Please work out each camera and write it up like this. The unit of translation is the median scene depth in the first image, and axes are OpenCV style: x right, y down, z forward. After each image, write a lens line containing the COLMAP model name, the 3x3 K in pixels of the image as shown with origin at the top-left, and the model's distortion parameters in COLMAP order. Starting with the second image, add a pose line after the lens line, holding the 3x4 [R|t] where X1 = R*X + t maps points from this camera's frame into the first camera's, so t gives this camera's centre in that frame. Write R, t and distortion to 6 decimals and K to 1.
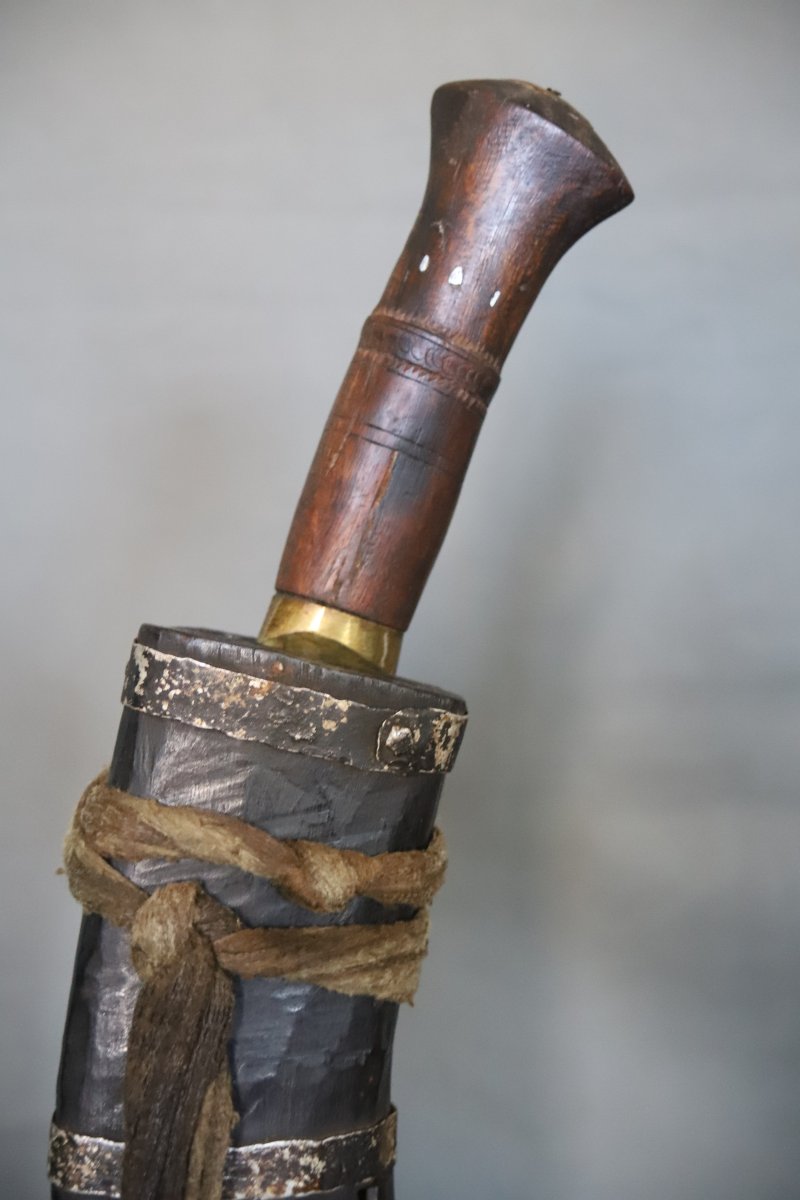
lens RADIAL K [[2500.6, 0, 400.0], [0, 2500.6, 600.0], [0, 0, 1]] dist [0.173349, 0.257322]
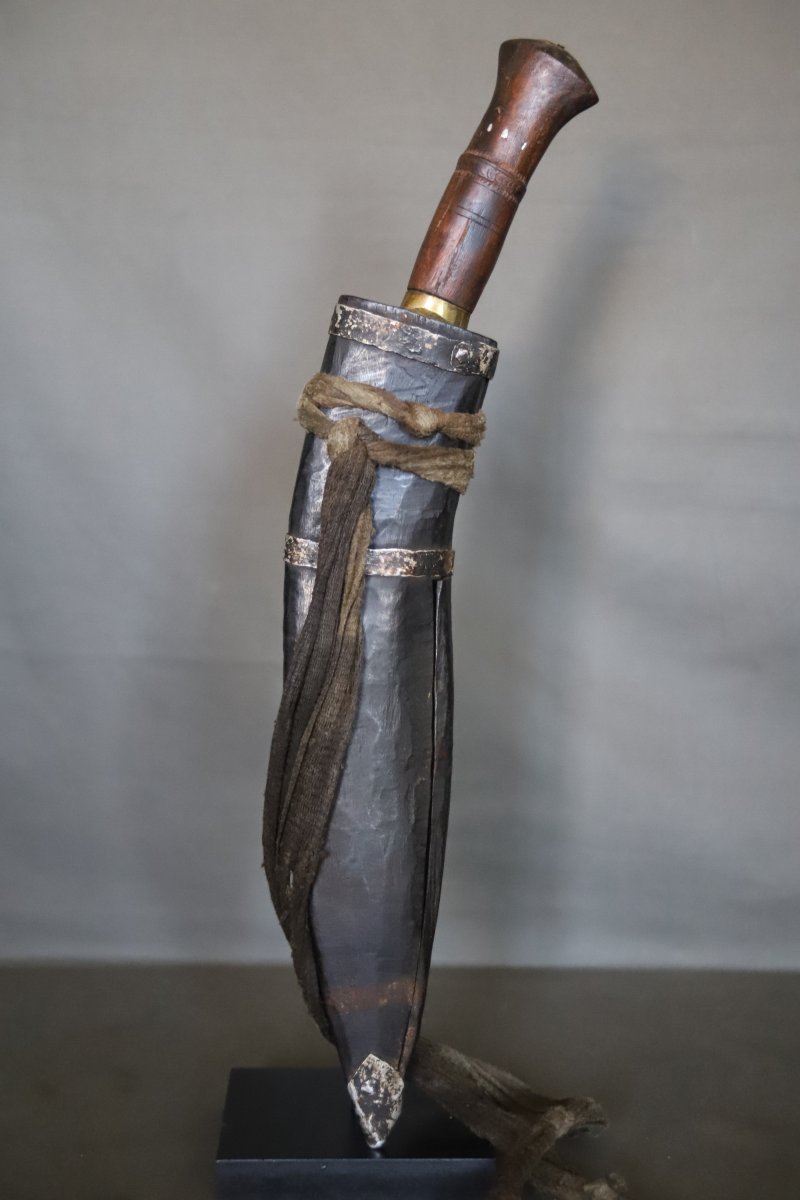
lens RADIAL K [[2032.3, 0, 400.0], [0, 2032.3, 600.0], [0, 0, 1]] dist [0.033322, 0.022319]
pose [[0.995211, 0.052555, -0.082425, 0.095363], [-0.051581, 0.998572, 0.013905, 0.231905], [0.083038, -0.009586, 0.996500, -0.653652]]
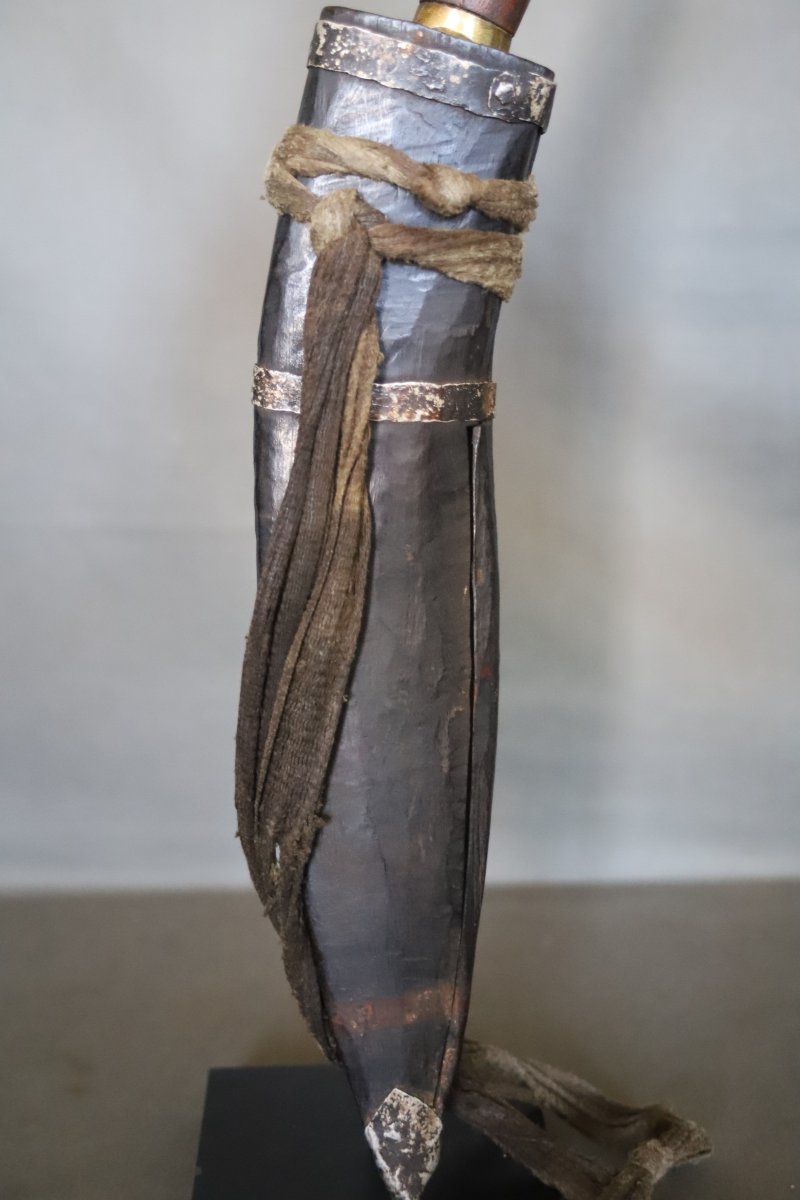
lens RADIAL K [[1831.3, 0, 400.0], [0, 1831.3, 600.0], [0, 0, 1]] dist [-0.012685, 0.054312]
pose [[0.996958, 0.033940, -0.070164, 0.021941], [-0.026420, 0.994072, 0.105465, 0.226804], [0.073327, -0.103291, 0.991945, -0.037325]]
